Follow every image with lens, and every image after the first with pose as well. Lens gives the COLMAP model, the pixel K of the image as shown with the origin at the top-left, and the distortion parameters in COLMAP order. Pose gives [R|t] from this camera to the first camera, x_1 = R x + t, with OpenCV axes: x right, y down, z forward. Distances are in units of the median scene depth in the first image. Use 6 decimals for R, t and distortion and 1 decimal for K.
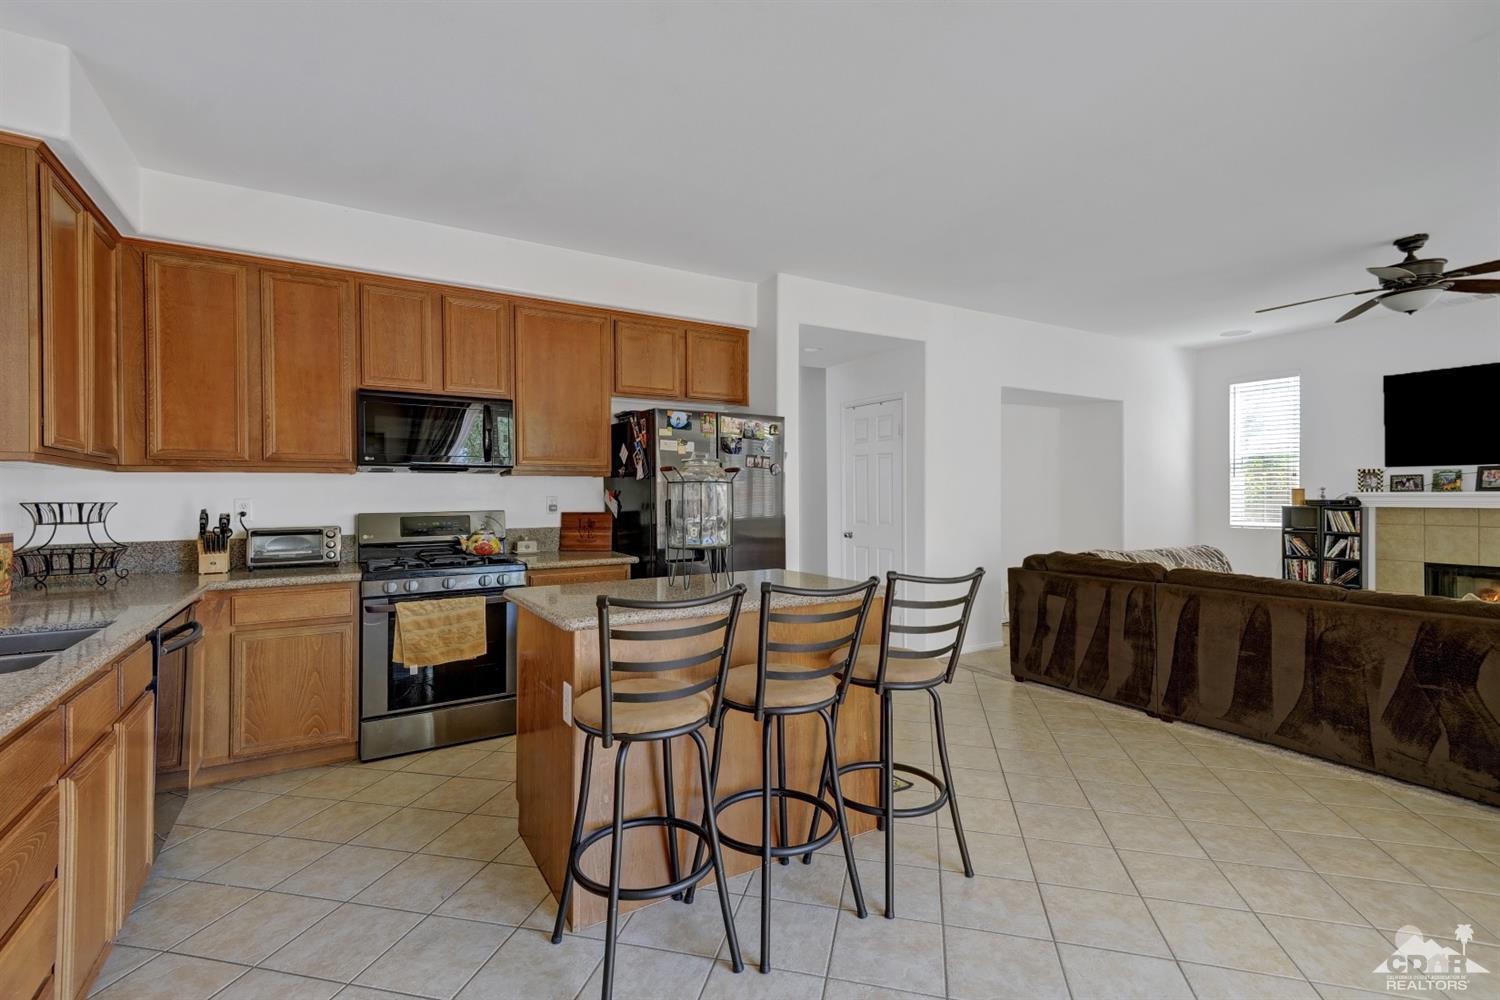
lens RADIAL K [[693.9, 0, 757.2], [0, 693.9, 501.6], [0, 0, 1]] dist [-0.001055, -0.001438]
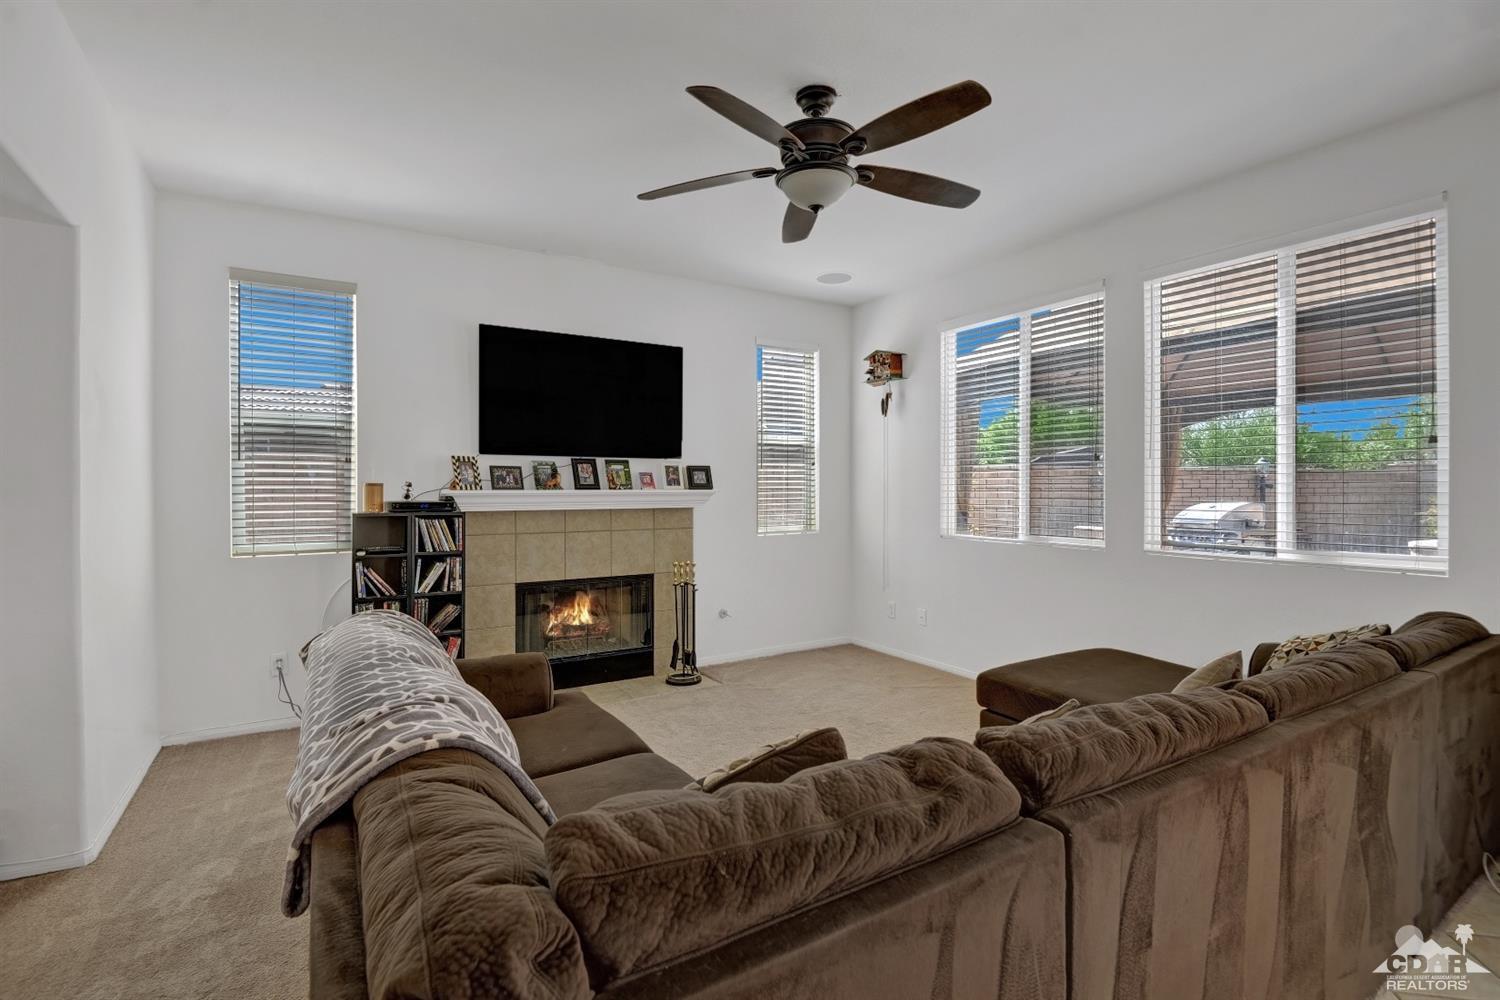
lens RADIAL K [[693.9, 0, 752.4], [0, 693.9, 499.1], [0, 0, 1]] dist [-0.001055, -0.001438]
pose [[0.013974, -0.011668, 0.999834, 0.207688], [0.007440, 0.999905, 0.011565, -0.010478], [-0.999875, 0.007277, 0.014059, 0.711814]]
